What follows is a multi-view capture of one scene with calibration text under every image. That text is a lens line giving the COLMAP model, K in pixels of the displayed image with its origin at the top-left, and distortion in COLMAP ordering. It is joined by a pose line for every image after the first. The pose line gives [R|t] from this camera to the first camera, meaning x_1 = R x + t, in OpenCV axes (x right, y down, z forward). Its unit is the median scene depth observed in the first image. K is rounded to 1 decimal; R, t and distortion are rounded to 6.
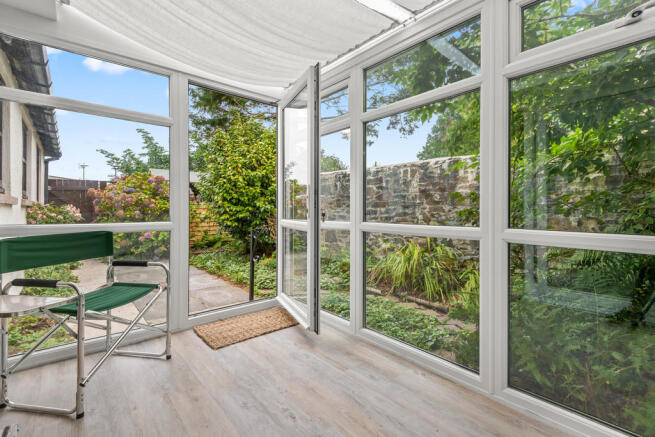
lens RADIAL K [[301.0, 0, 324.0], [0, 301.0, 212.6], [0, 0, 1]] dist [0.002533, -0.000183]
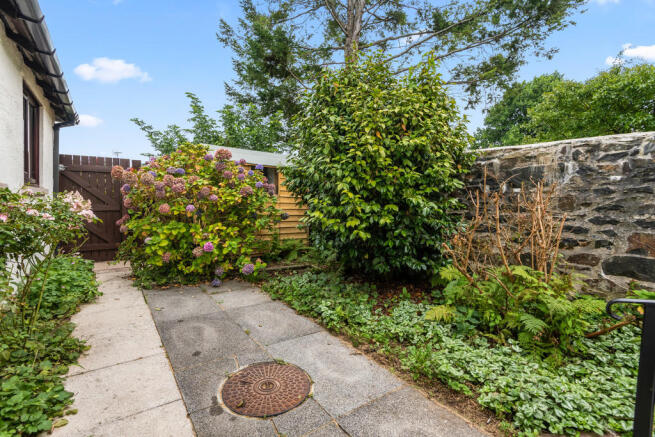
lens RADIAL K [[301.0, 0, 331.2], [0, 301.0, 221.1], [0, 0, 1]] dist [0.002533, -0.000183]
pose [[0.997334, 0.031931, -0.065620, -0.283397], [-0.029074, 0.998607, 0.044038, -0.009134], [0.066934, -0.042013, 0.996872, 0.396796]]
